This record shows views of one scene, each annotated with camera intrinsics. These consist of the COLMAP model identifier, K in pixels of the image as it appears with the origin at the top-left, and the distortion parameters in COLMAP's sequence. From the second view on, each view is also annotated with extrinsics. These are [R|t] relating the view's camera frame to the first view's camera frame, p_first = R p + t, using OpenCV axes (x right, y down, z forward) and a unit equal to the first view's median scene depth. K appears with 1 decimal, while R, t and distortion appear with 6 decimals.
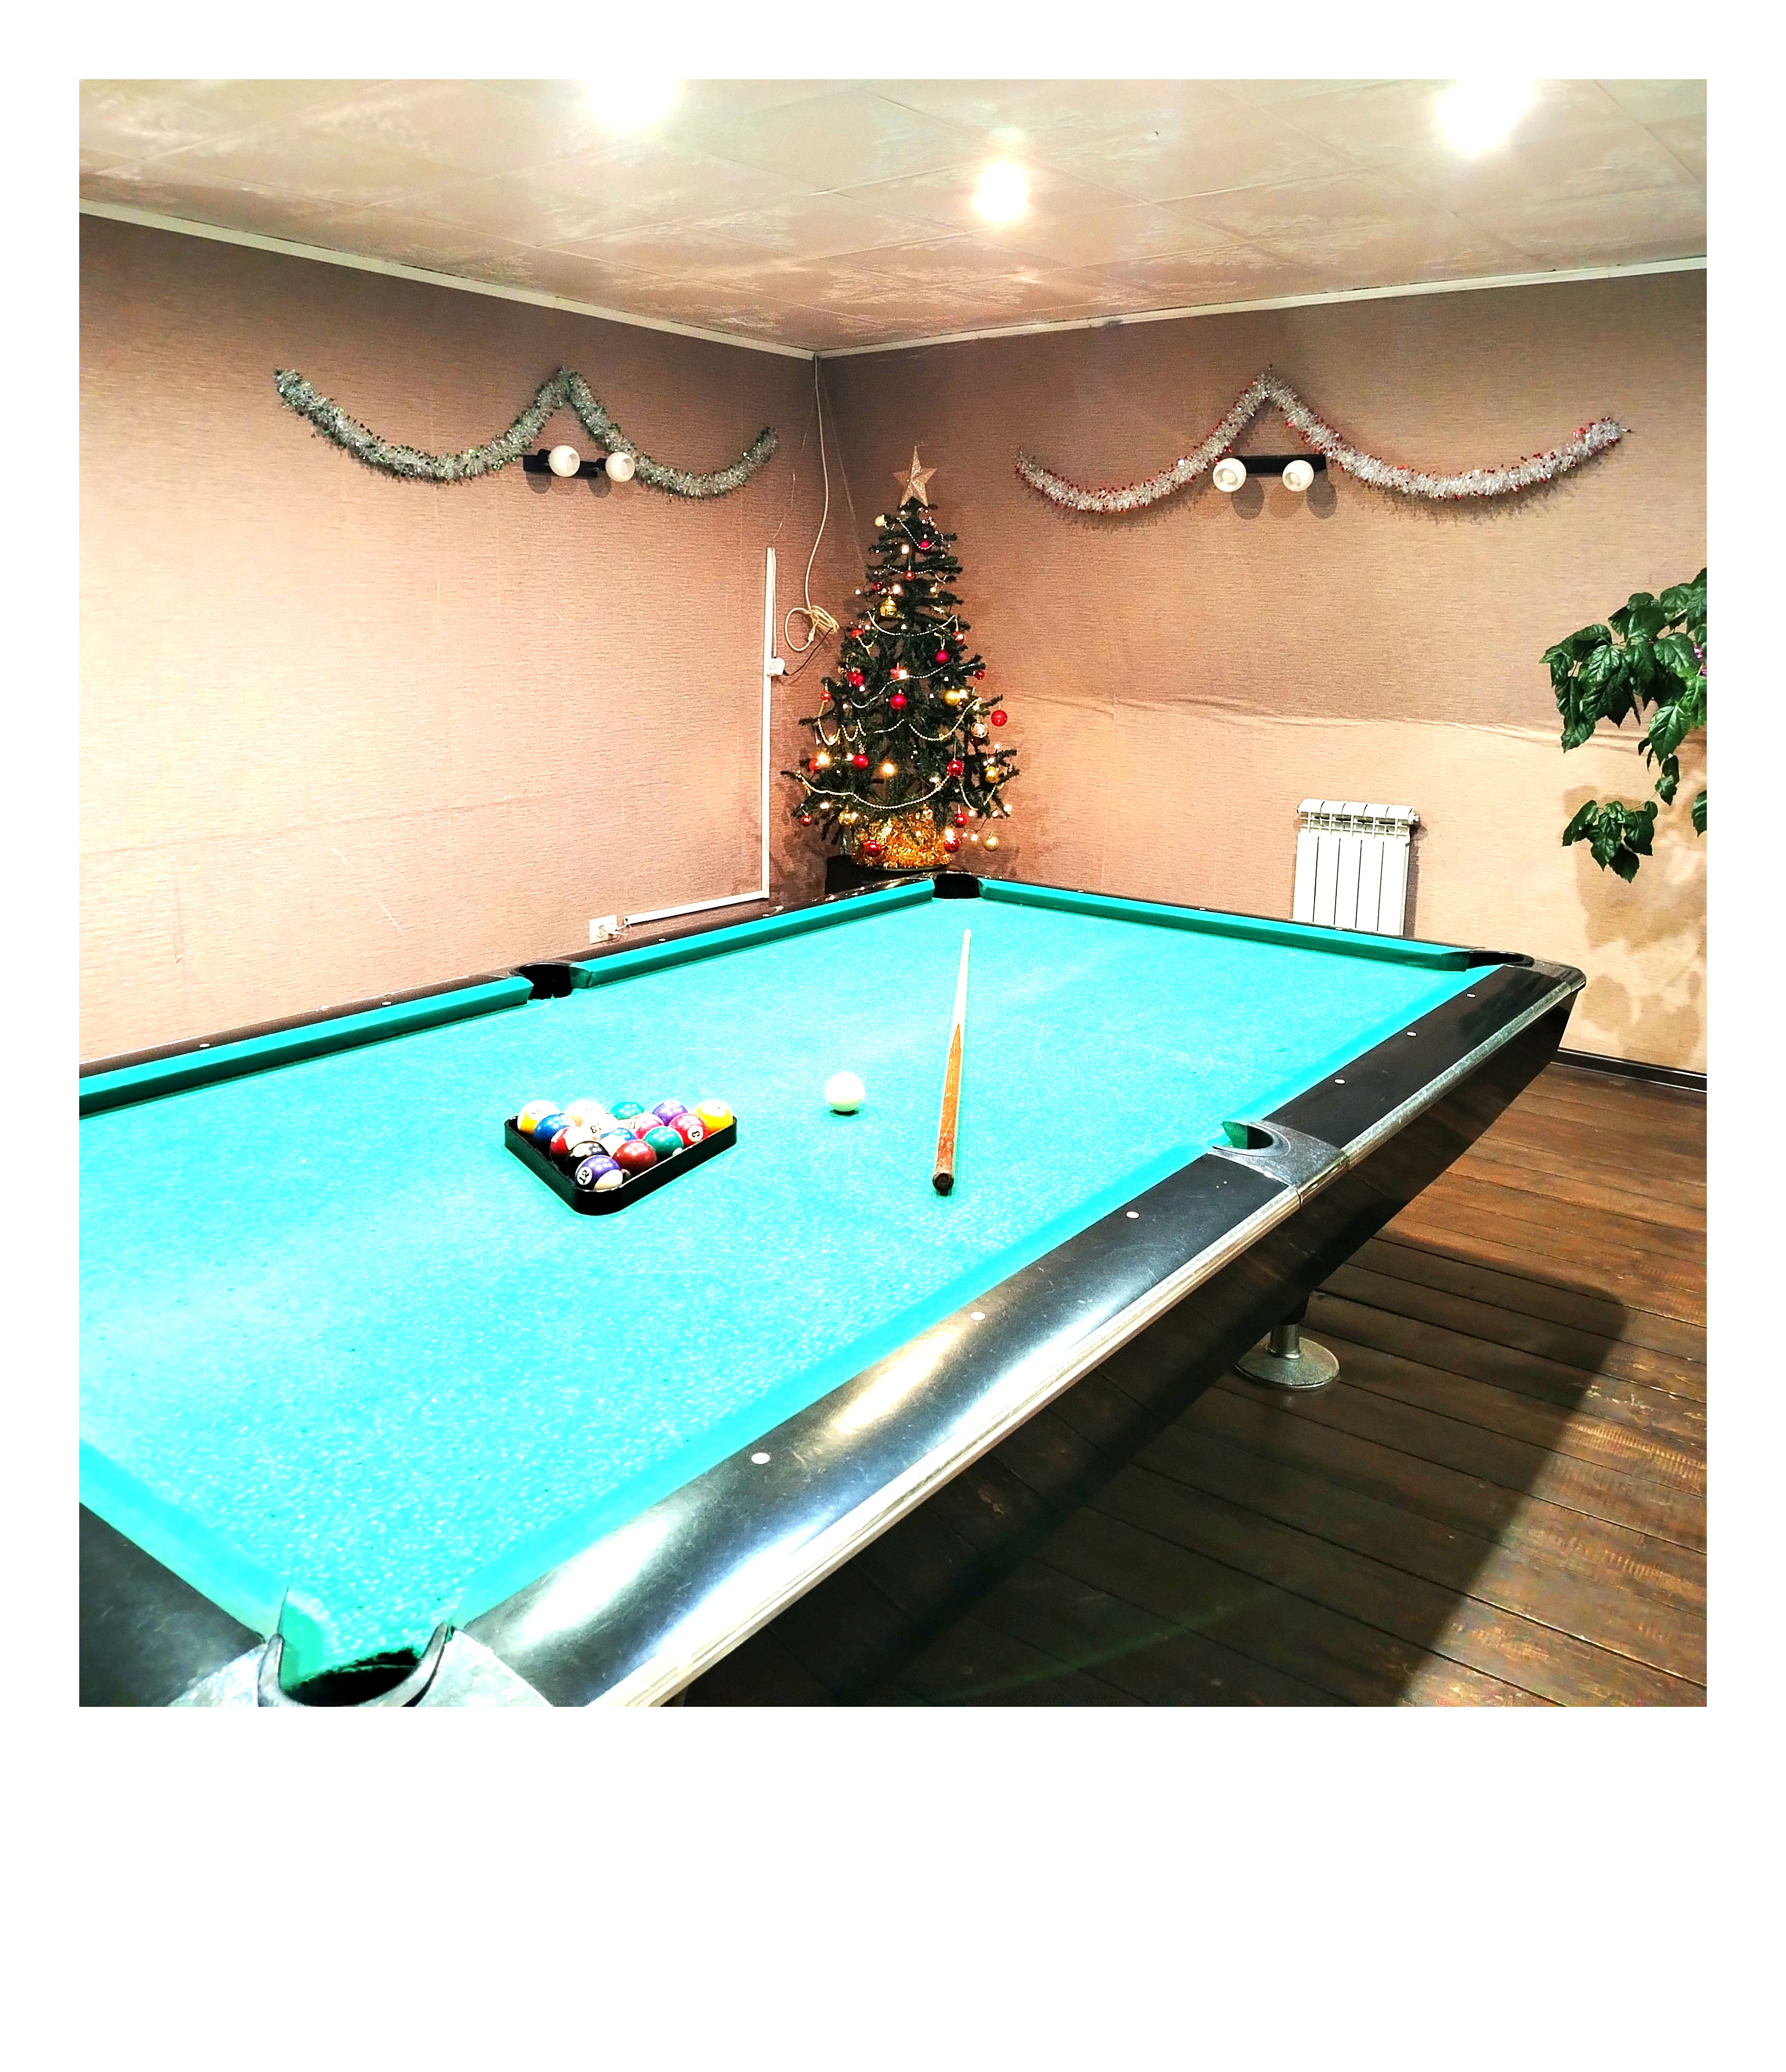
lens RADIAL K [[1535.6, 0, 891.9], [0, 1535.6, 903.2], [0, 0, 1]] dist [0.104655, -0.002767]
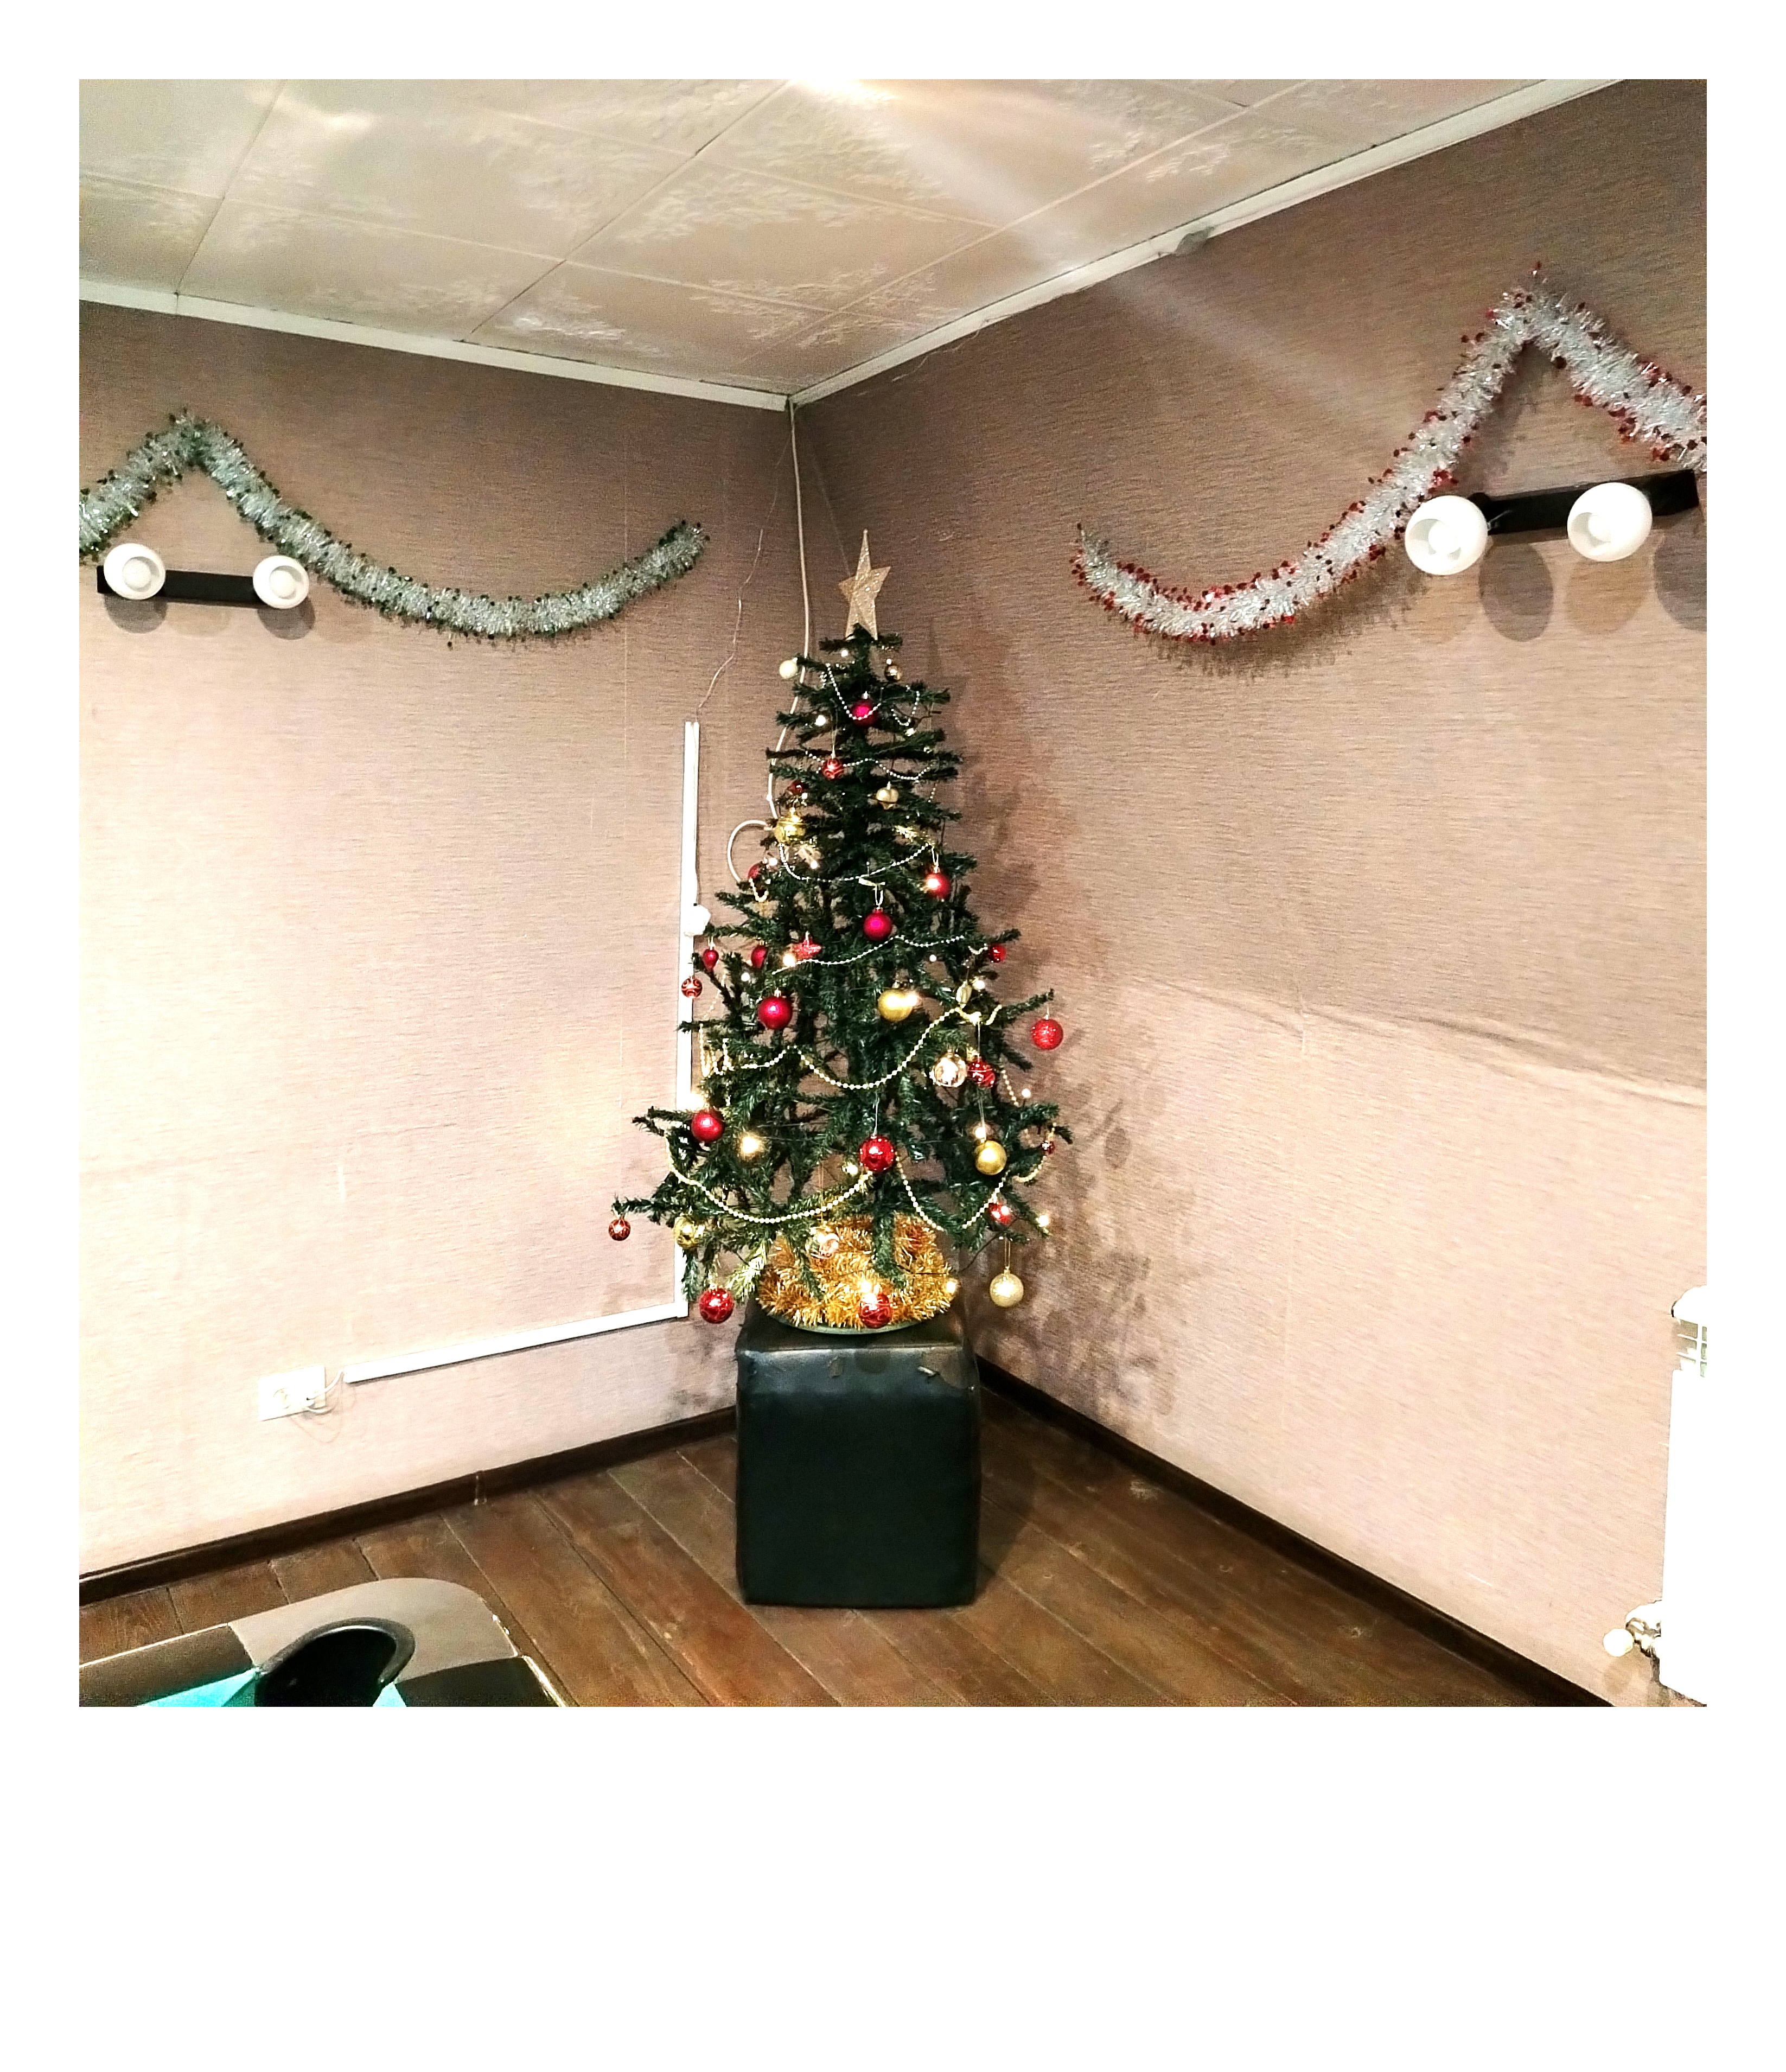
lens RADIAL K [[1535.6, 0, 891.9], [0, 1535.6, 903.2], [0, 0, 1]] dist [0.104655, -0.002767]
pose [[0.942857, 0.024626, -0.332285, 0.193948], [-0.061502, 0.992992, -0.100921, -0.110165], [0.327471, 0.115590, 0.937764, 0.499144]]
